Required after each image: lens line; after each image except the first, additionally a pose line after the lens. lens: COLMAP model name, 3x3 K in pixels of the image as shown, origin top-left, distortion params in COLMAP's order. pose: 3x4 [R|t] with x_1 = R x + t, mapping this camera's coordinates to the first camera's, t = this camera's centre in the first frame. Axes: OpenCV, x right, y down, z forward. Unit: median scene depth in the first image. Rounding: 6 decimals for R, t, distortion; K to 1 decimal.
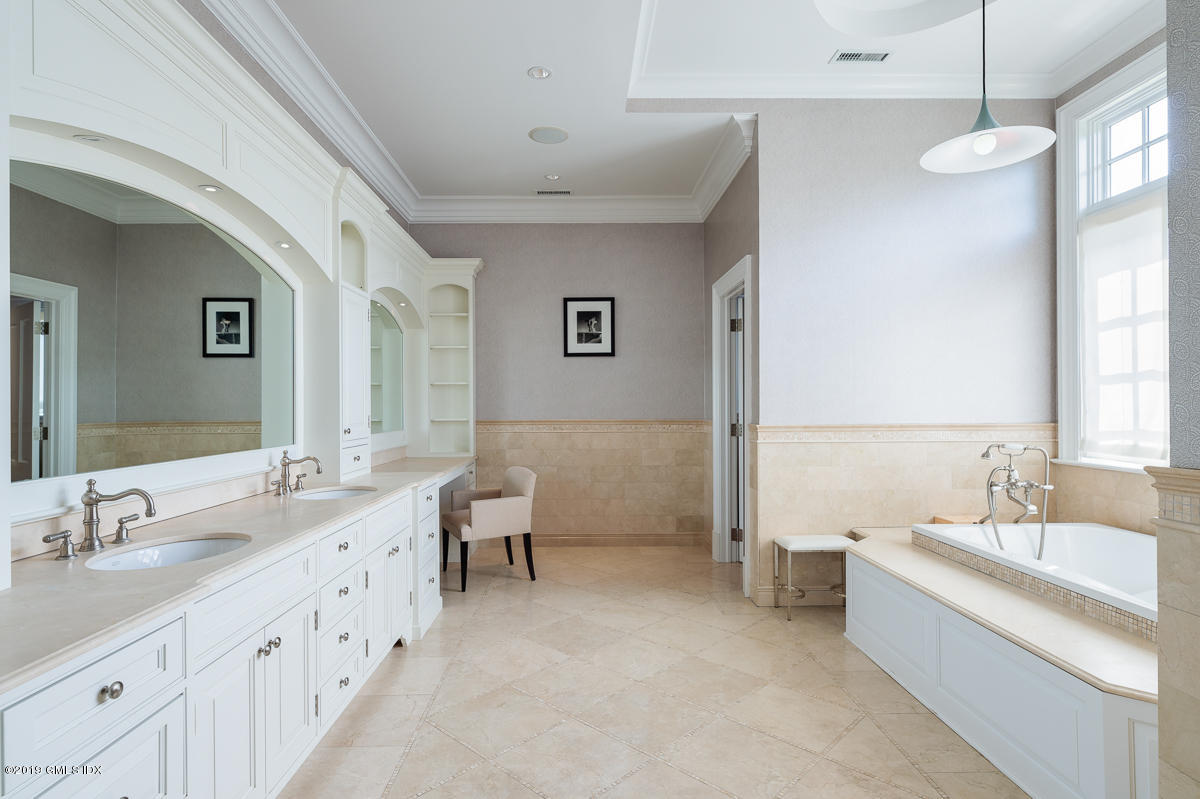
lens RADIAL K [[608.9, 0, 597.2], [0, 608.9, 404.7], [0, 0, 1]] dist [0.001831, 0.000323]
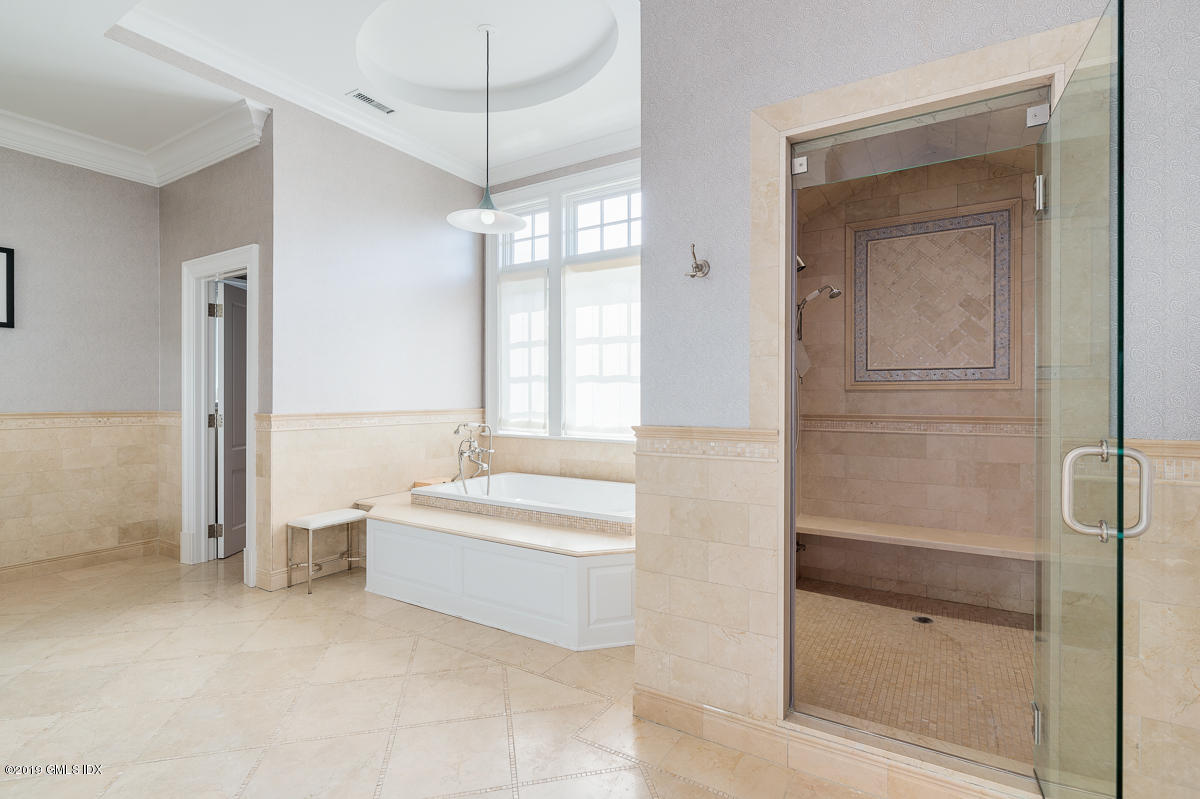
lens RADIAL K [[558.5, 0, 600.0], [0, 558.5, 399.5], [0, 0, 1]] dist [0.000517, -0.000157]
pose [[0.542361, 0.001241, 0.840145, -0.229672], [-0.006165, 0.999978, 0.002502, 0.003356], [-0.840123, -0.006536, 0.542356, 0.029627]]
